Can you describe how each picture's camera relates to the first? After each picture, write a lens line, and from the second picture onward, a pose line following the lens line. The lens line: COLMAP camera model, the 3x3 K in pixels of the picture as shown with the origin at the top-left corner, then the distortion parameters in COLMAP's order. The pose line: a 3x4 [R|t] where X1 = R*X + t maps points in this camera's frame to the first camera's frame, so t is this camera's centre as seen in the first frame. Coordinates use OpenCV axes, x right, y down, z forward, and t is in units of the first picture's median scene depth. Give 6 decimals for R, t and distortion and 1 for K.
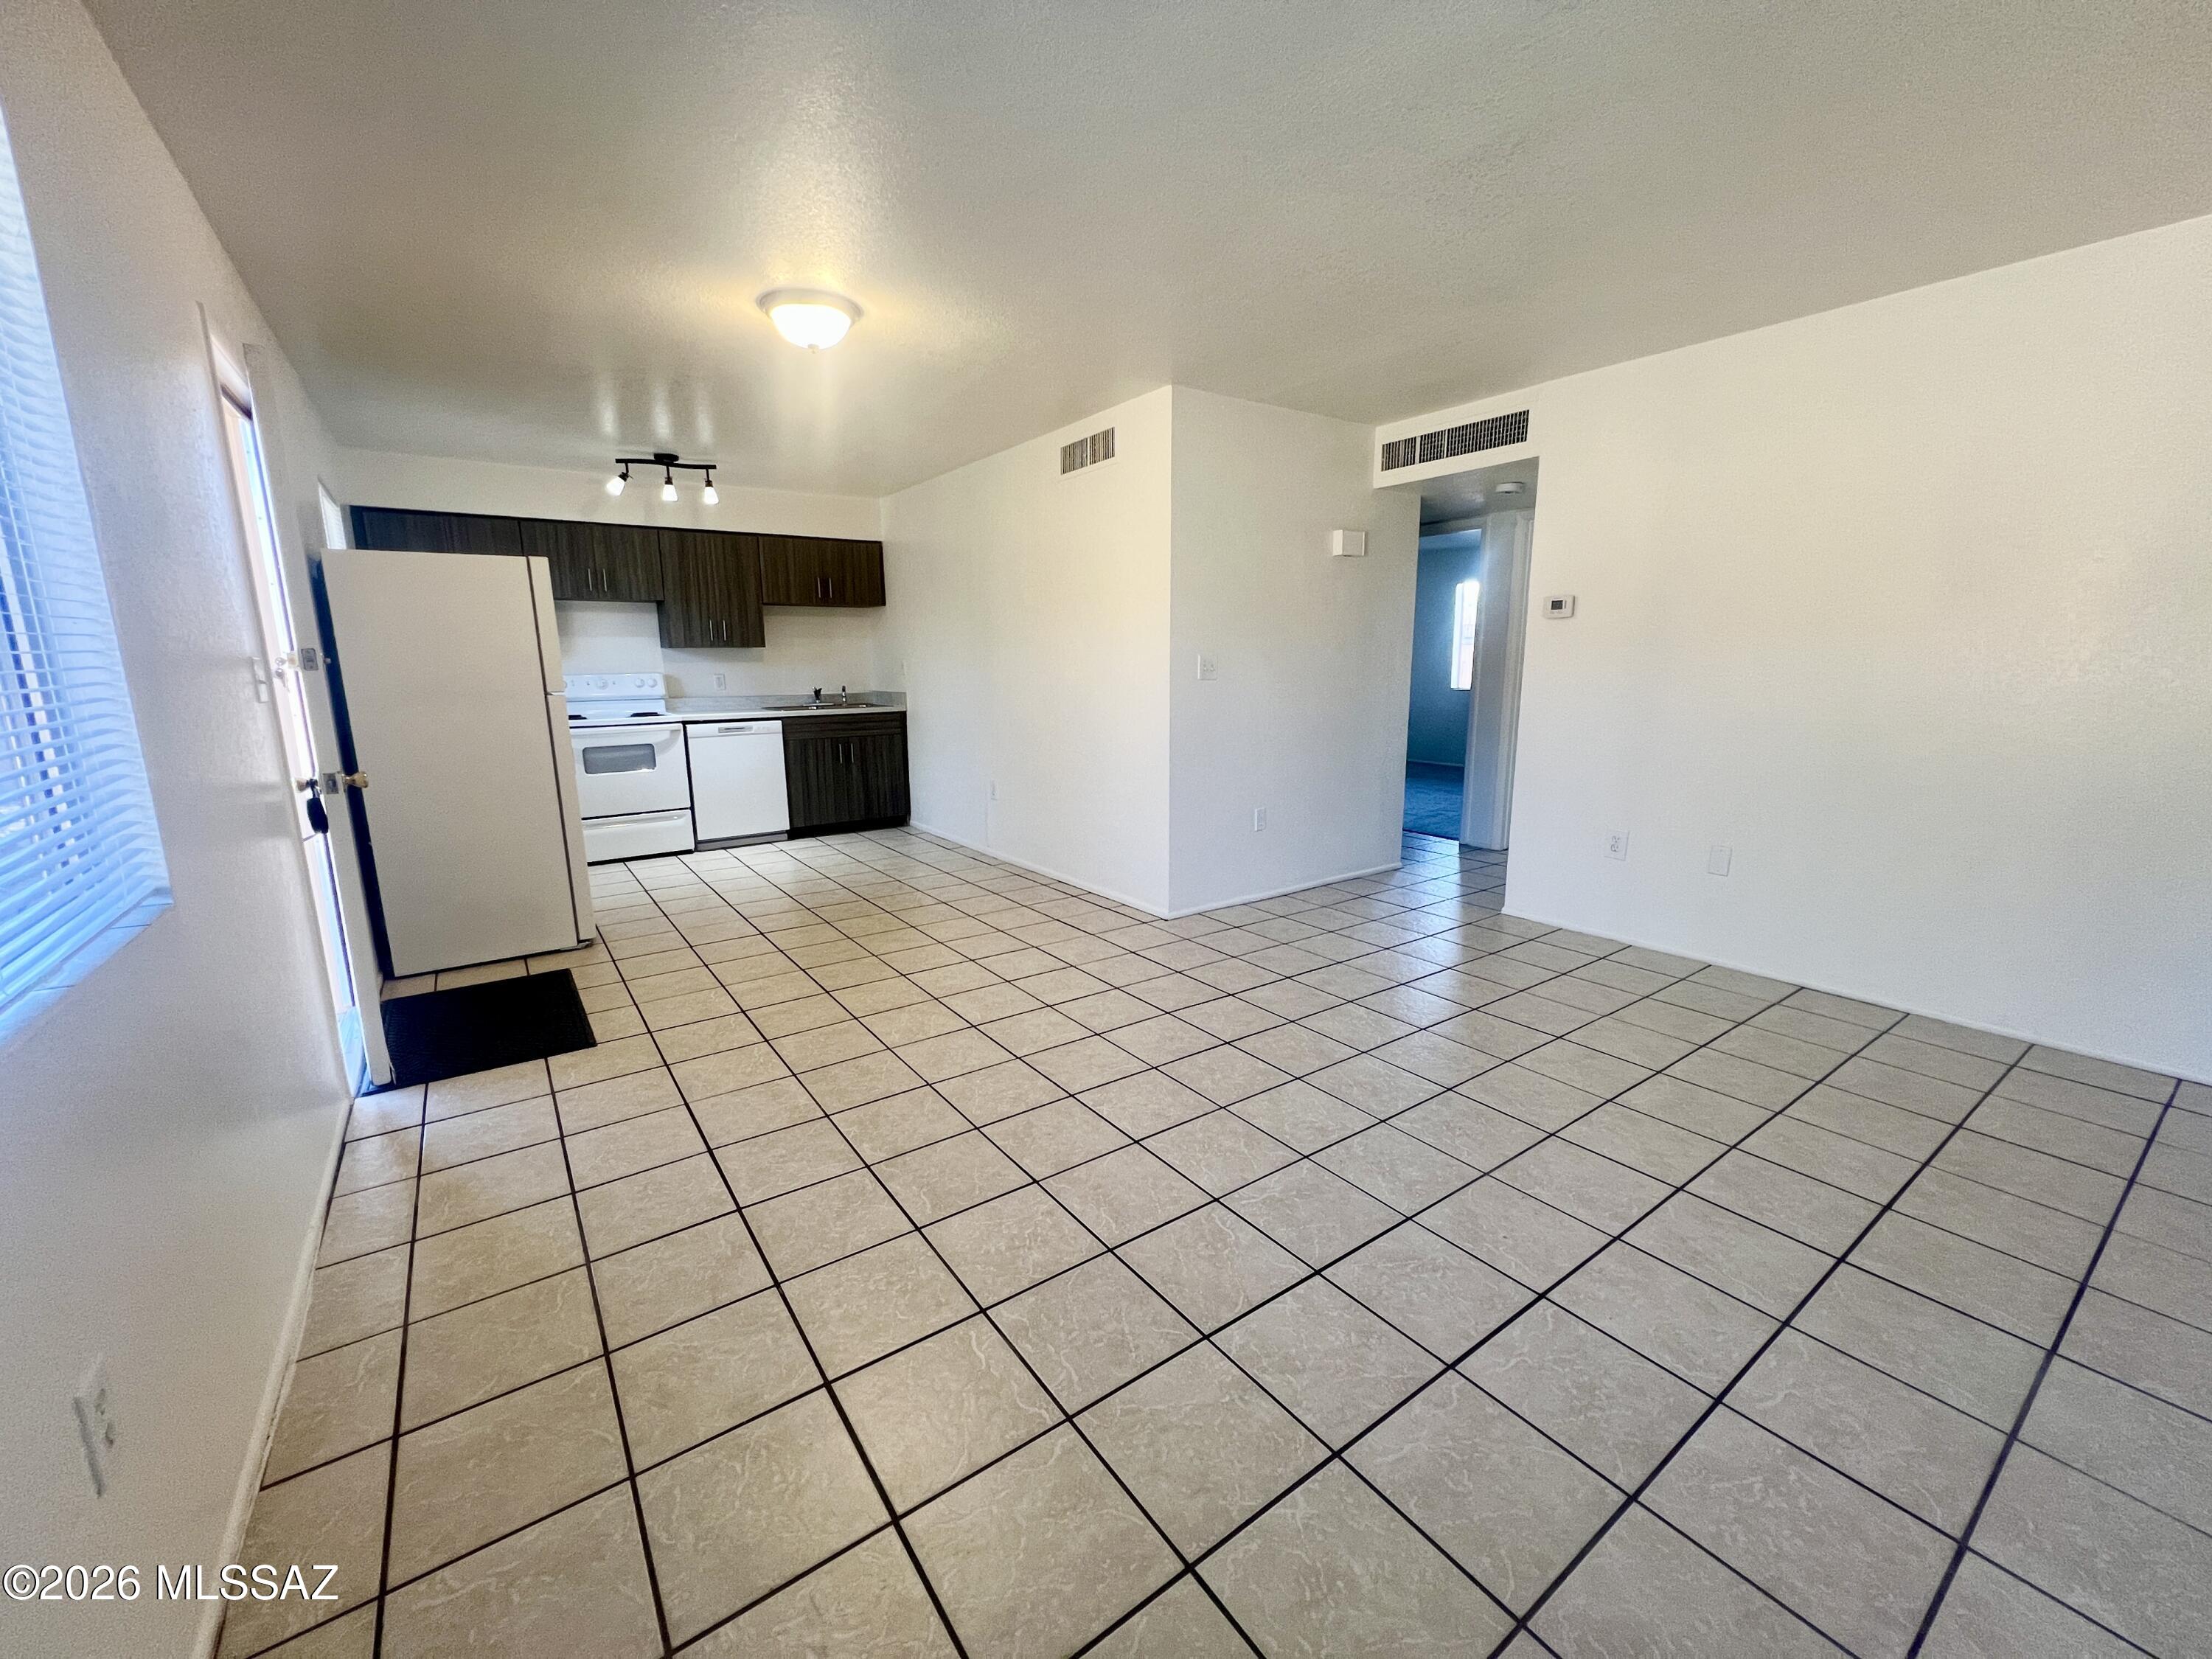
lens RADIAL K [[888.6, 0, 1099.1], [0, 888.6, 827.7], [0, 0, 1]] dist [0.000878, -0.000491]
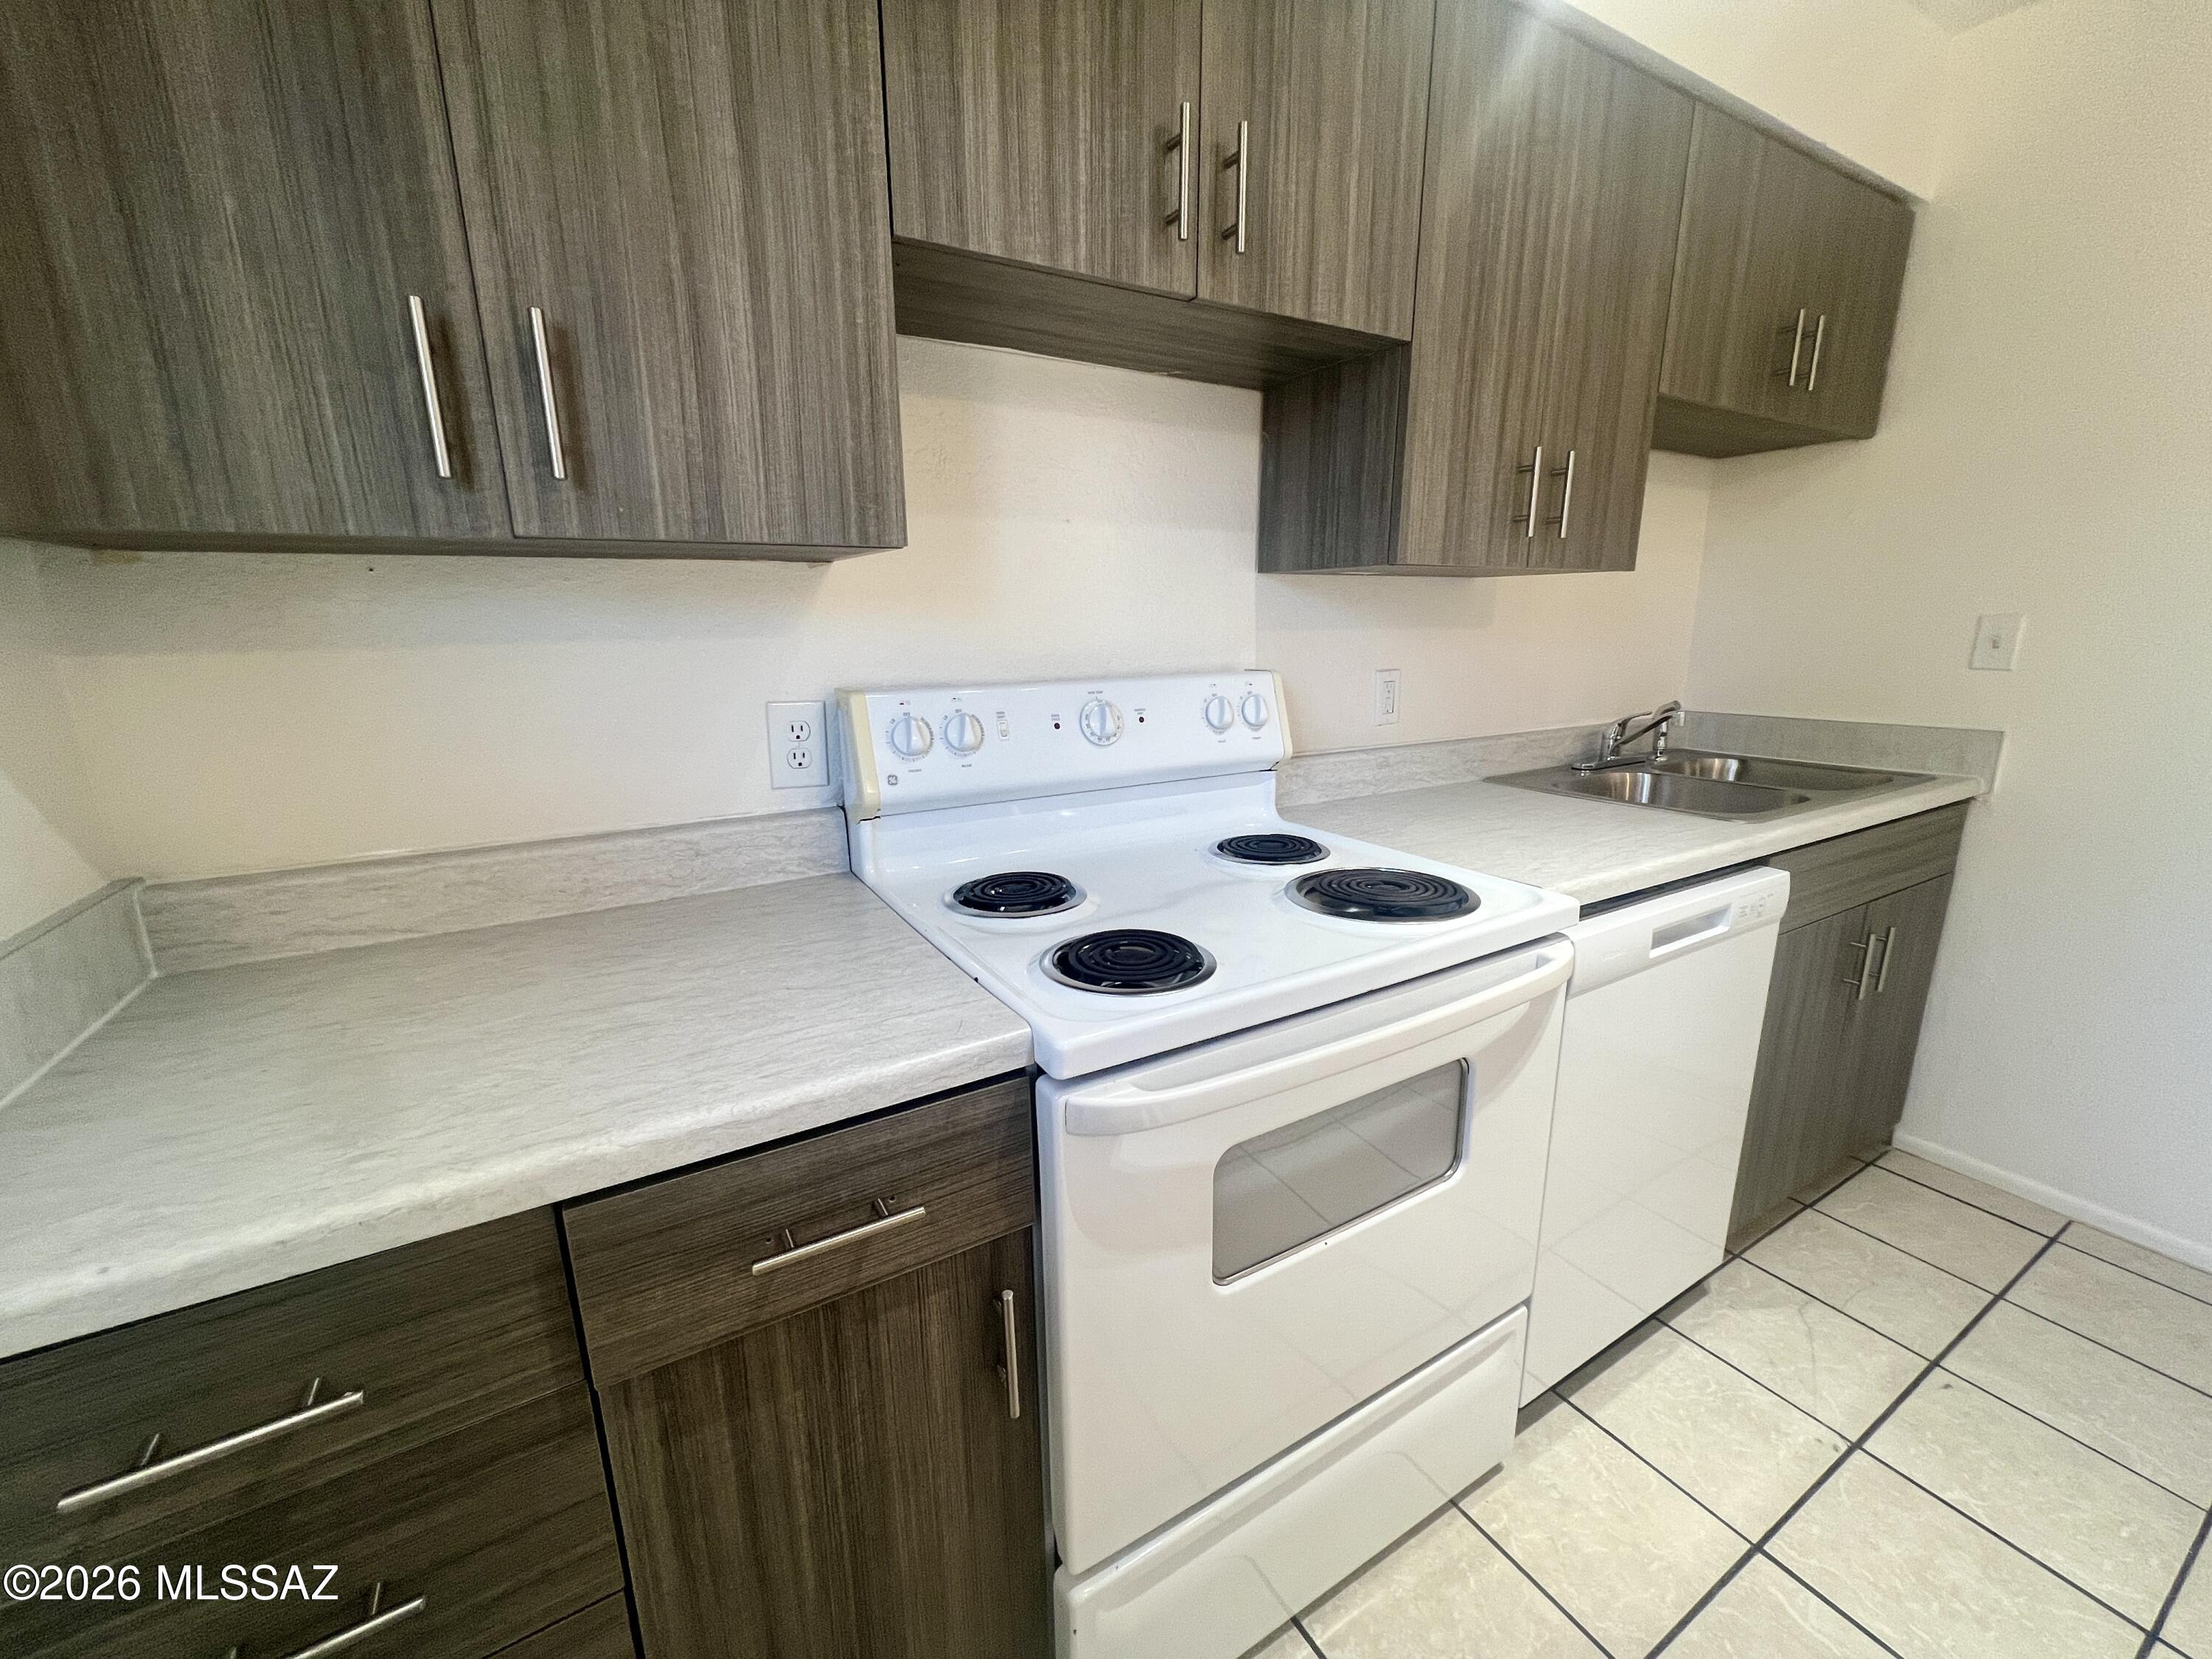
lens RADIAL K [[888.6, 0, 1099.1], [0, 888.6, 827.7], [0, 0, 1]] dist [0.000878, -0.000491]
pose [[0.996598, 0.018109, -0.080400, -0.560586], [-0.014772, 0.999012, 0.041909, -0.149087], [0.081079, -0.040579, 0.995881, 0.790798]]
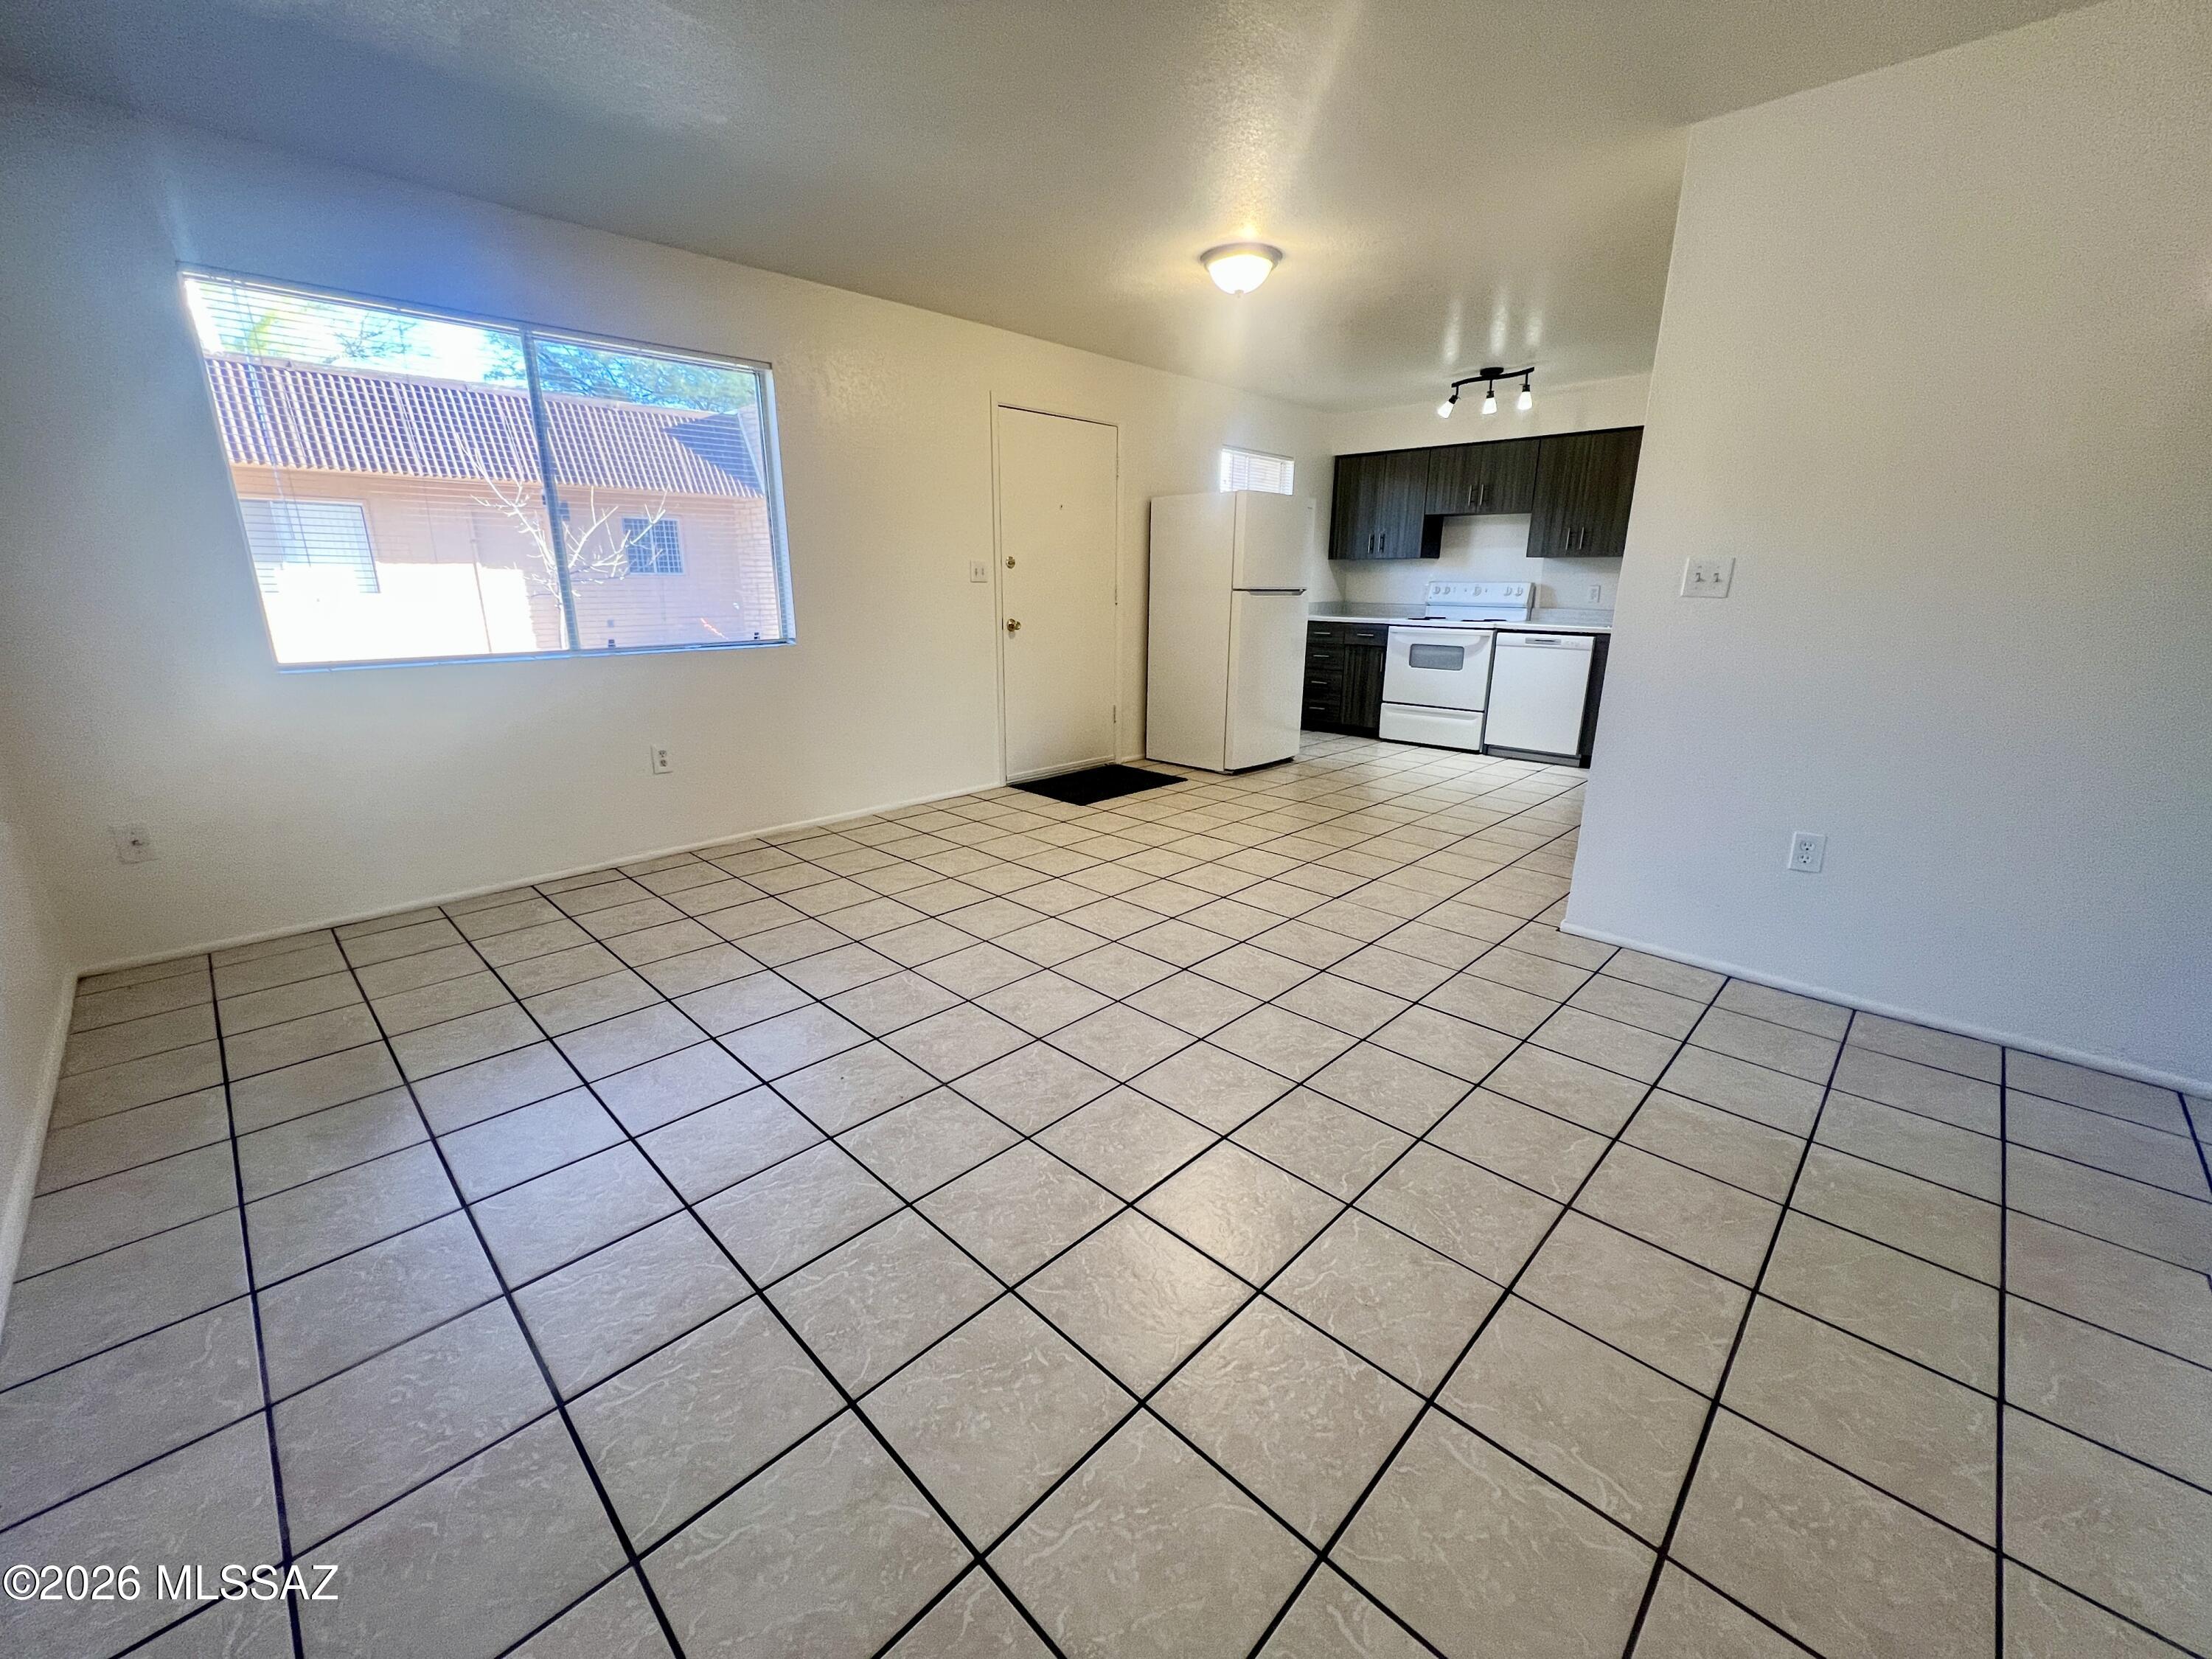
lens RADIAL K [[888.6, 0, 1099.1], [0, 888.6, 827.7], [0, 0, 1]] dist [0.000878, -0.000491]
pose [[0.175820, 0.276974, -0.944655, 0.509623], [-0.193842, 0.950557, 0.242626, -0.060171], [0.965149, 0.140456, 0.220816, 0.348979]]
